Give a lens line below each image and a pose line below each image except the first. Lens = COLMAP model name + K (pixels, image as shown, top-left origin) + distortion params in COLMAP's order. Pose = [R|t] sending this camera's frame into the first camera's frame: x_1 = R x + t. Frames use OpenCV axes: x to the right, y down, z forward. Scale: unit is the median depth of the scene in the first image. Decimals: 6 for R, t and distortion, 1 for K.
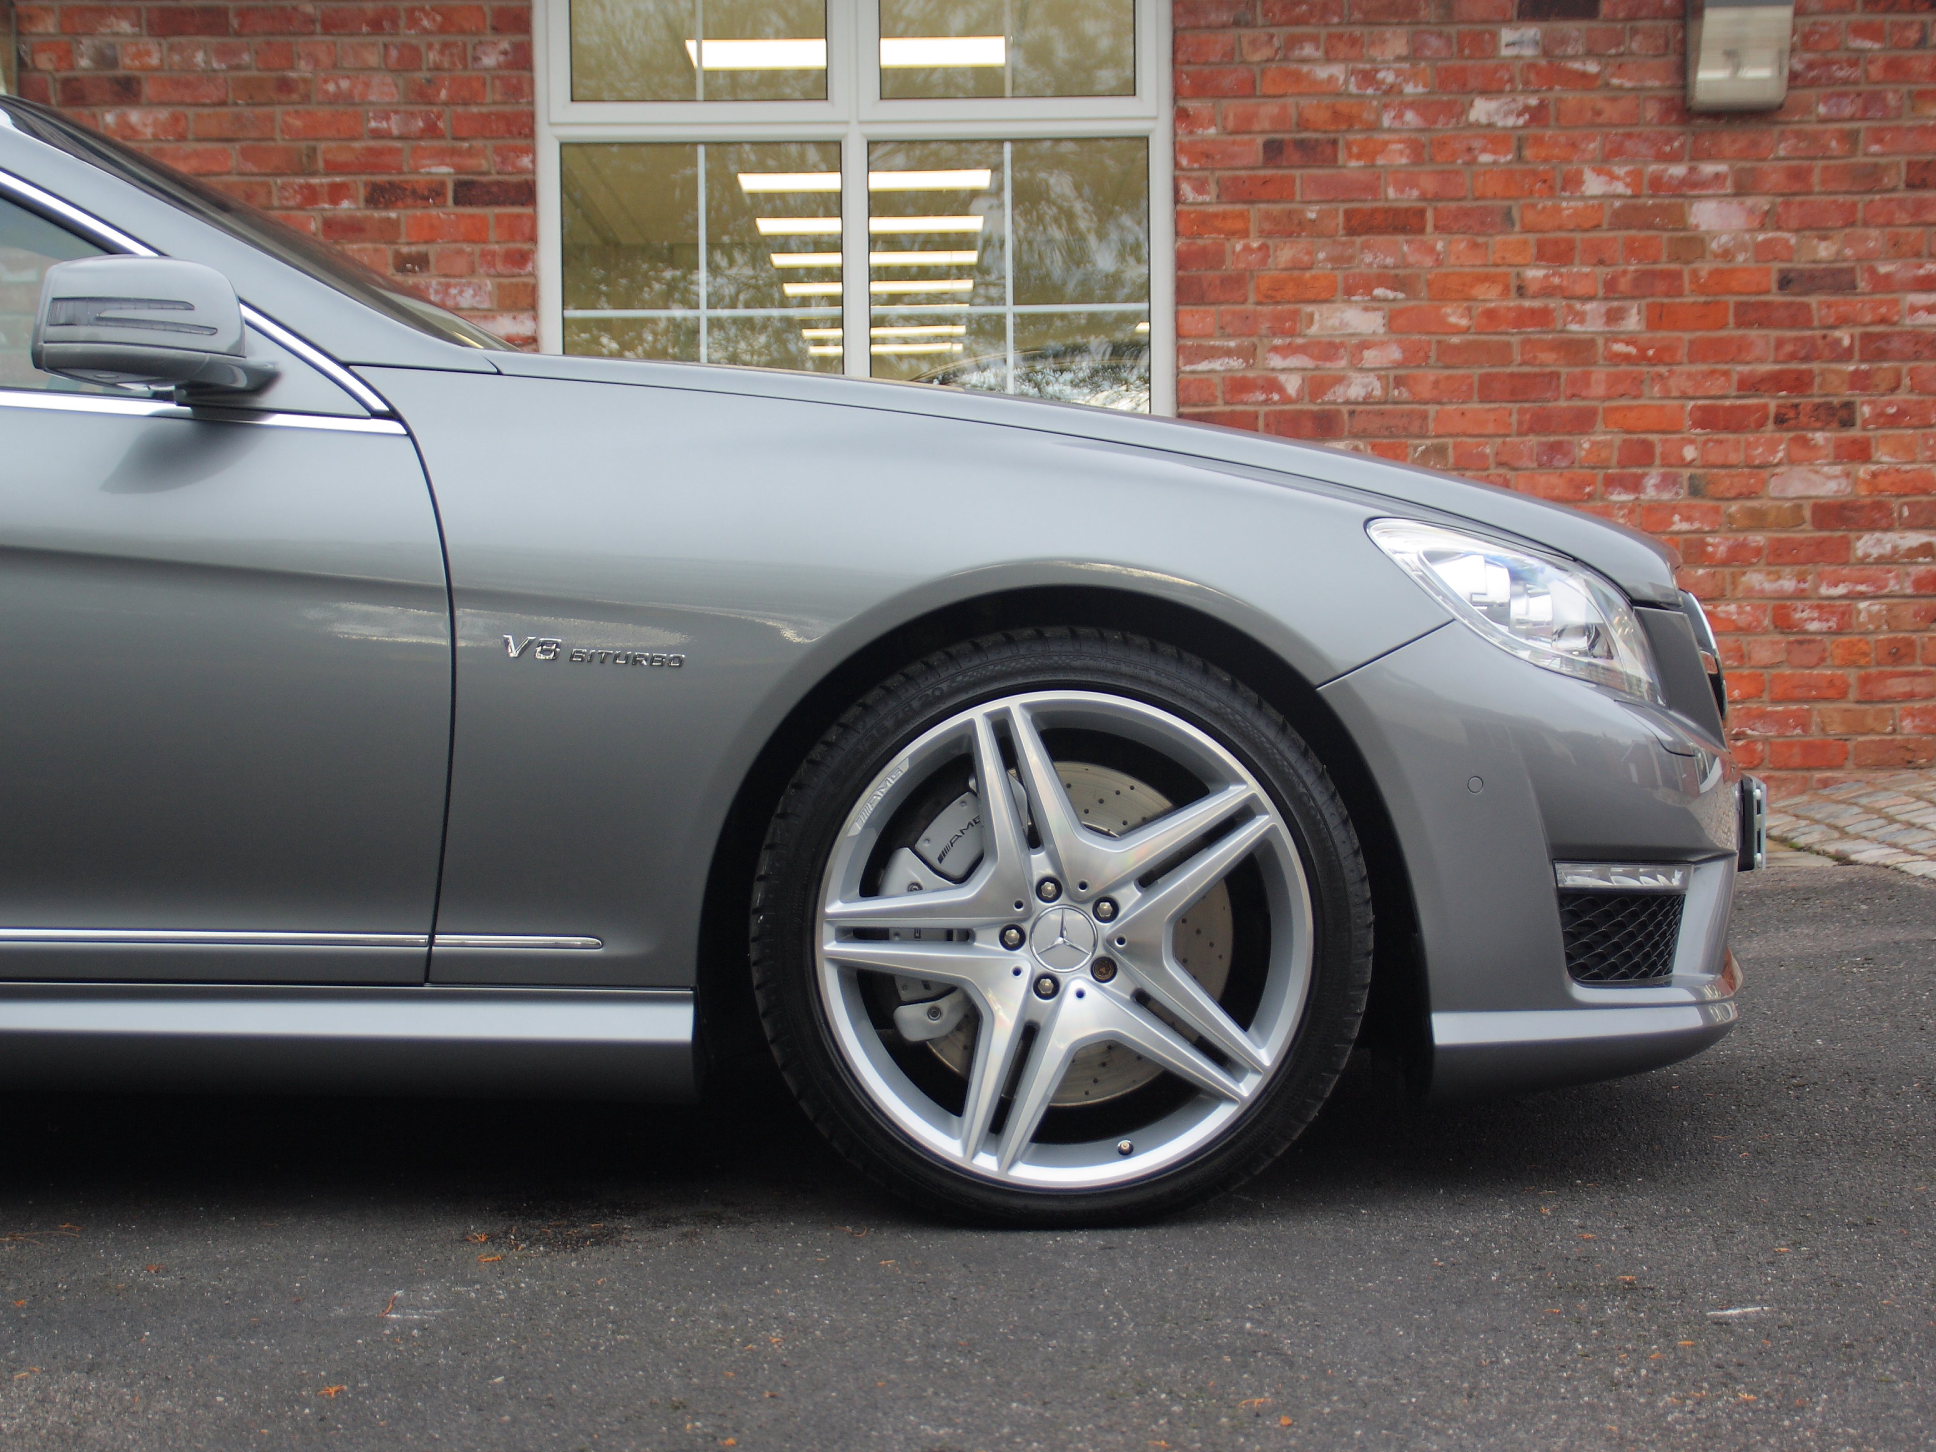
lens RADIAL K [[2706.8, 0, 961.1], [0, 2706.8, 730.4], [0, 0, 1]] dist [0.001721, 0.000000]
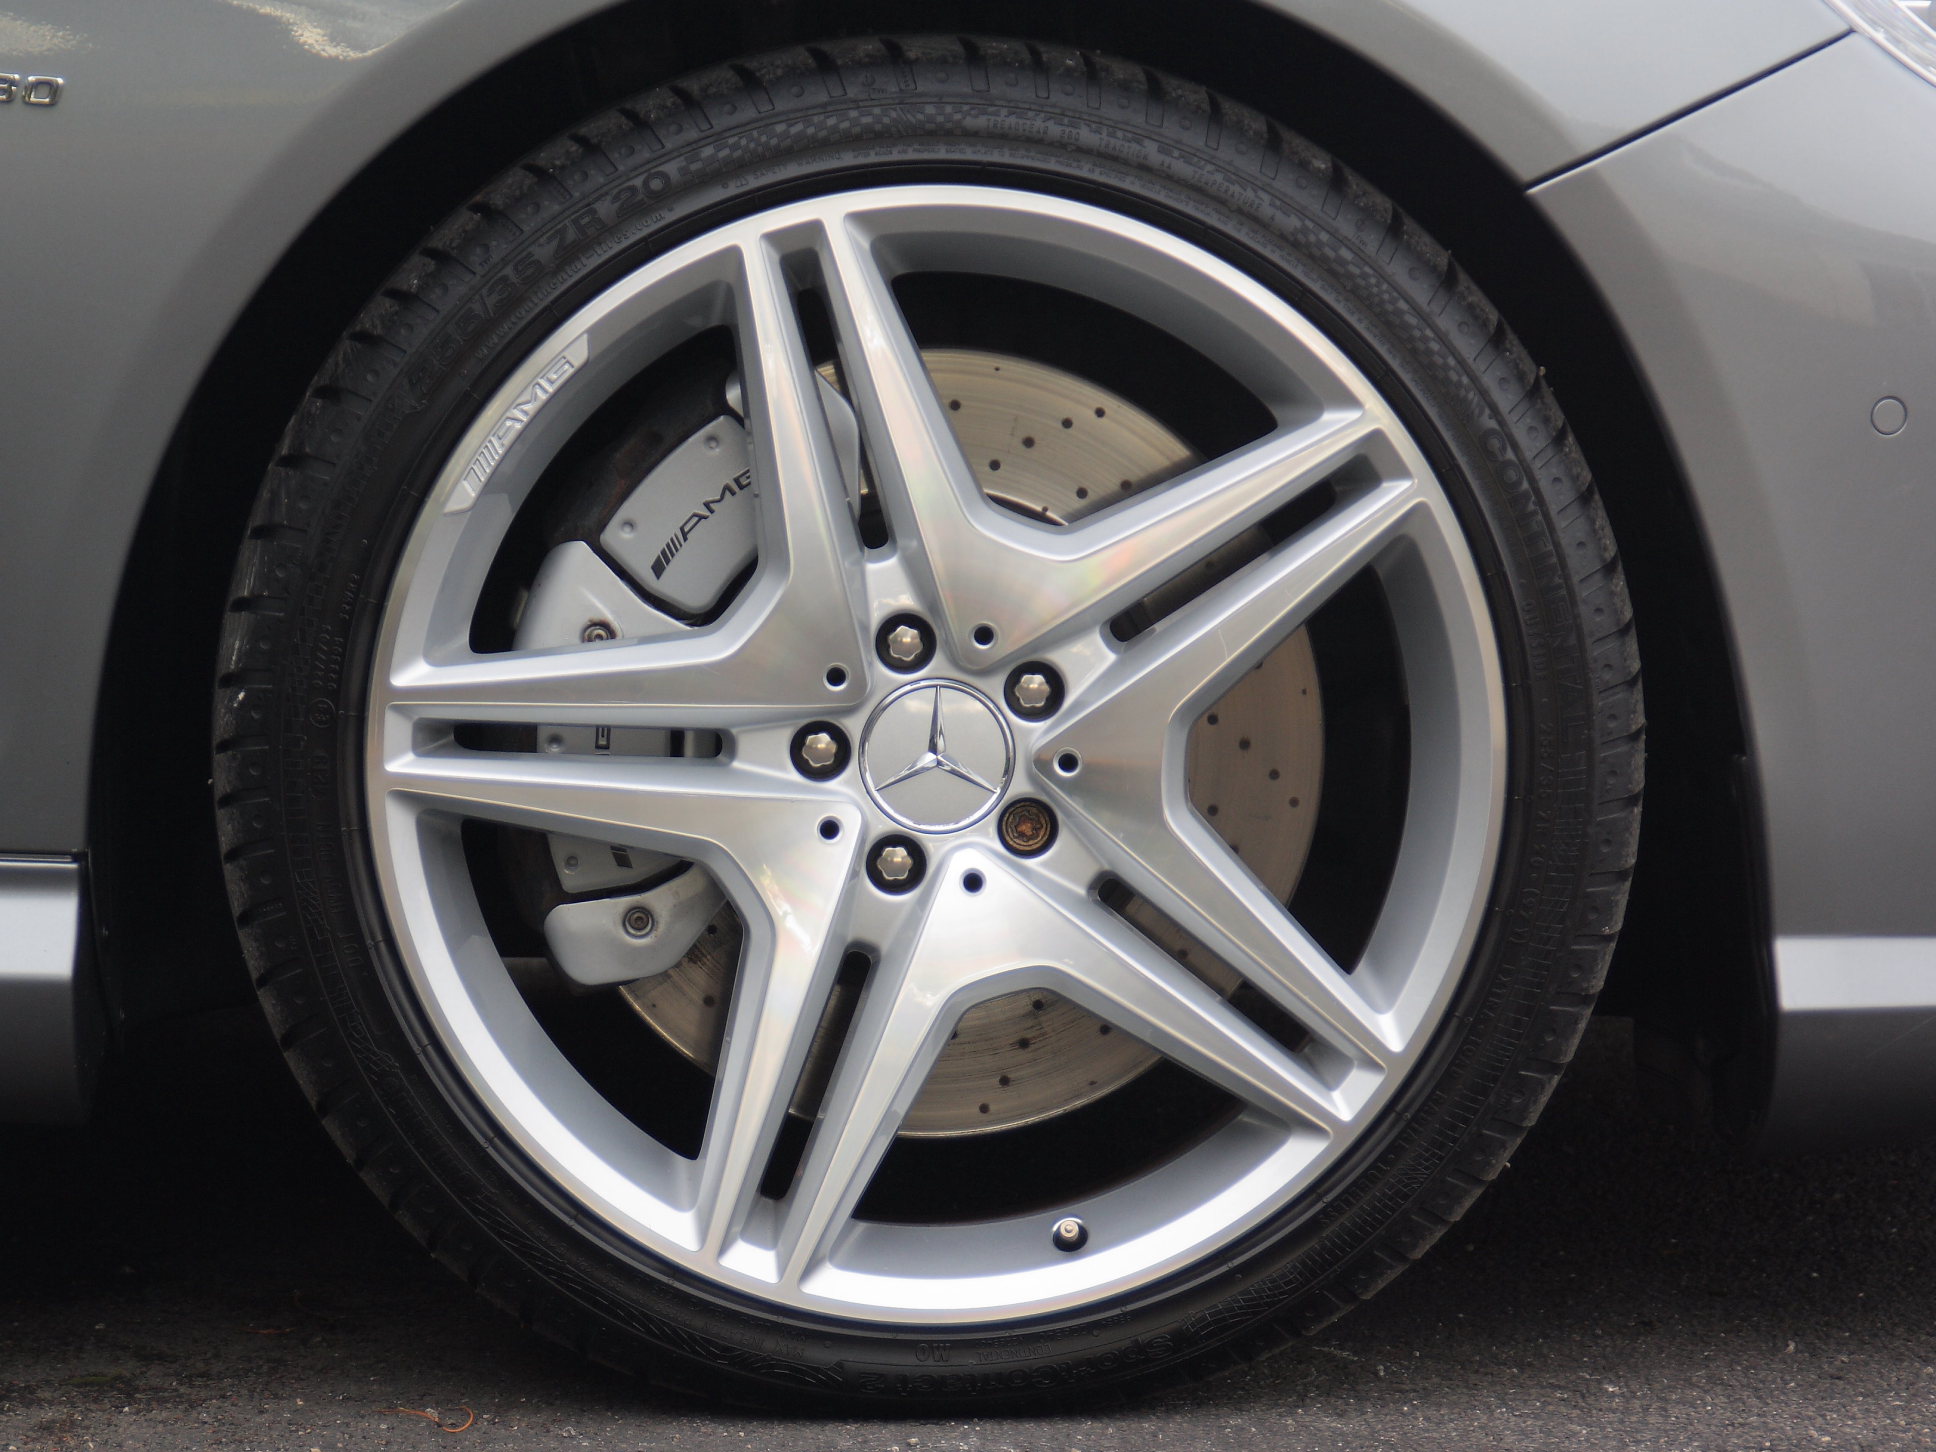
lens RADIAL K [[7029.8, 0, 978.7], [0, 7029.8, 722.9], [0, 0, 1]] dist [0.581244, 0.000000]
pose [[0.999173, 0.016154, 0.037304, 0.002051], [-0.018095, 0.998468, 0.052281, 0.012195], [-0.036403, -0.052913, 0.997935, -0.135391]]
